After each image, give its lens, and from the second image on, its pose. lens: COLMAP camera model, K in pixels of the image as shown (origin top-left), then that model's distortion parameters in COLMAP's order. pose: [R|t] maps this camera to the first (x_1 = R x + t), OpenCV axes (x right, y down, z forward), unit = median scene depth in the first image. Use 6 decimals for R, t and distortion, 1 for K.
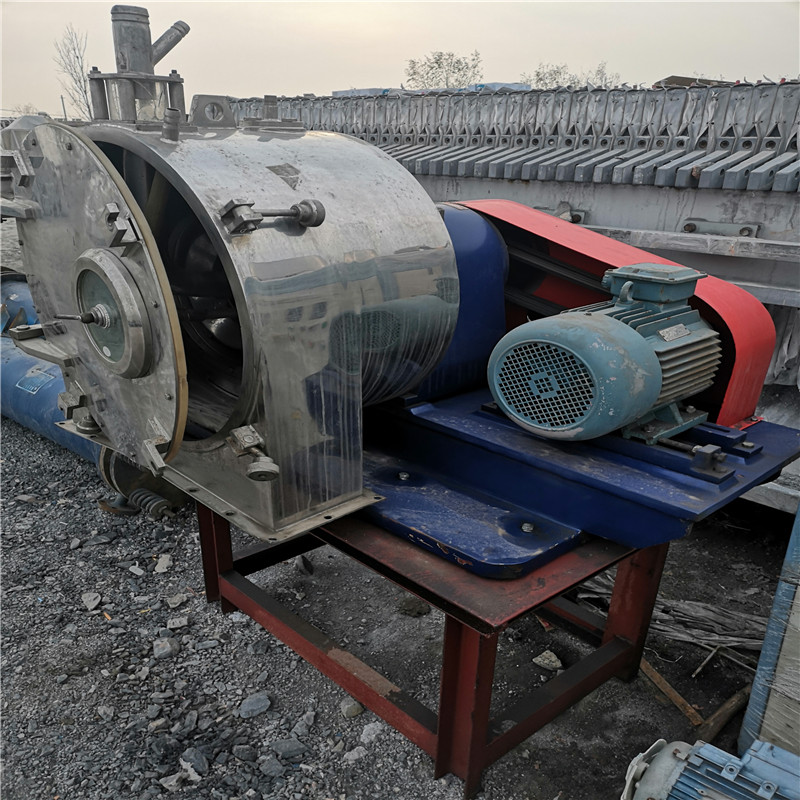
lens RADIAL K [[778.9, 0, 420.0], [0, 778.9, 455.8], [0, 0, 1]] dist [0.007343, 0.000000]
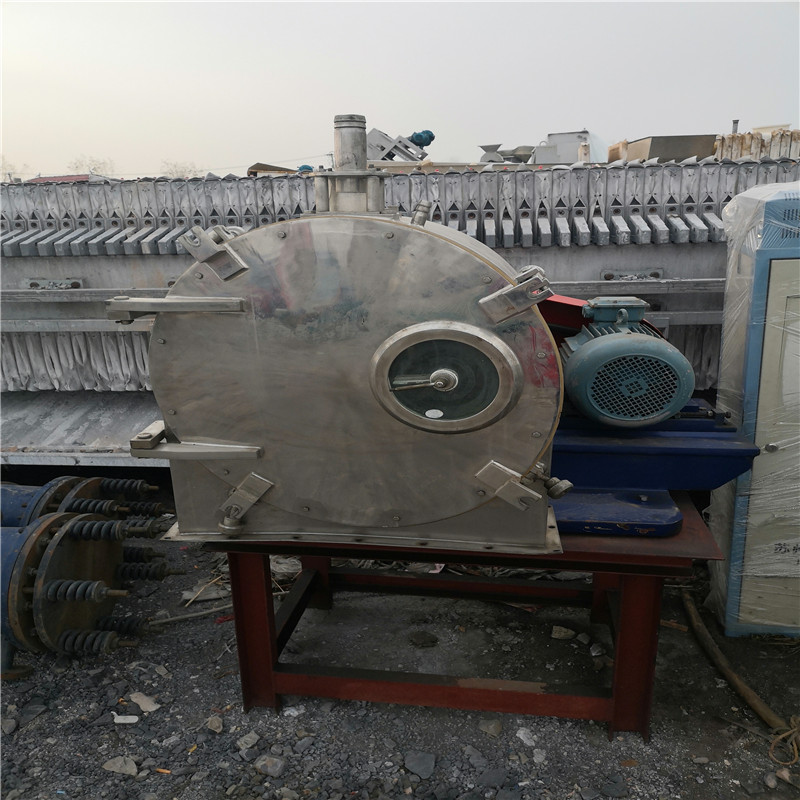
lens RADIAL K [[778.9, 0, 402.0], [0, 778.9, 398.6], [0, 0, 1]] dist [0.007343, 0.000000]
pose [[0.794441, -0.168443, 0.583516, -0.639975], [0.258544, 0.963163, -0.073966, -0.052367], [-0.549562, 0.209626, 0.808726, 0.102698]]
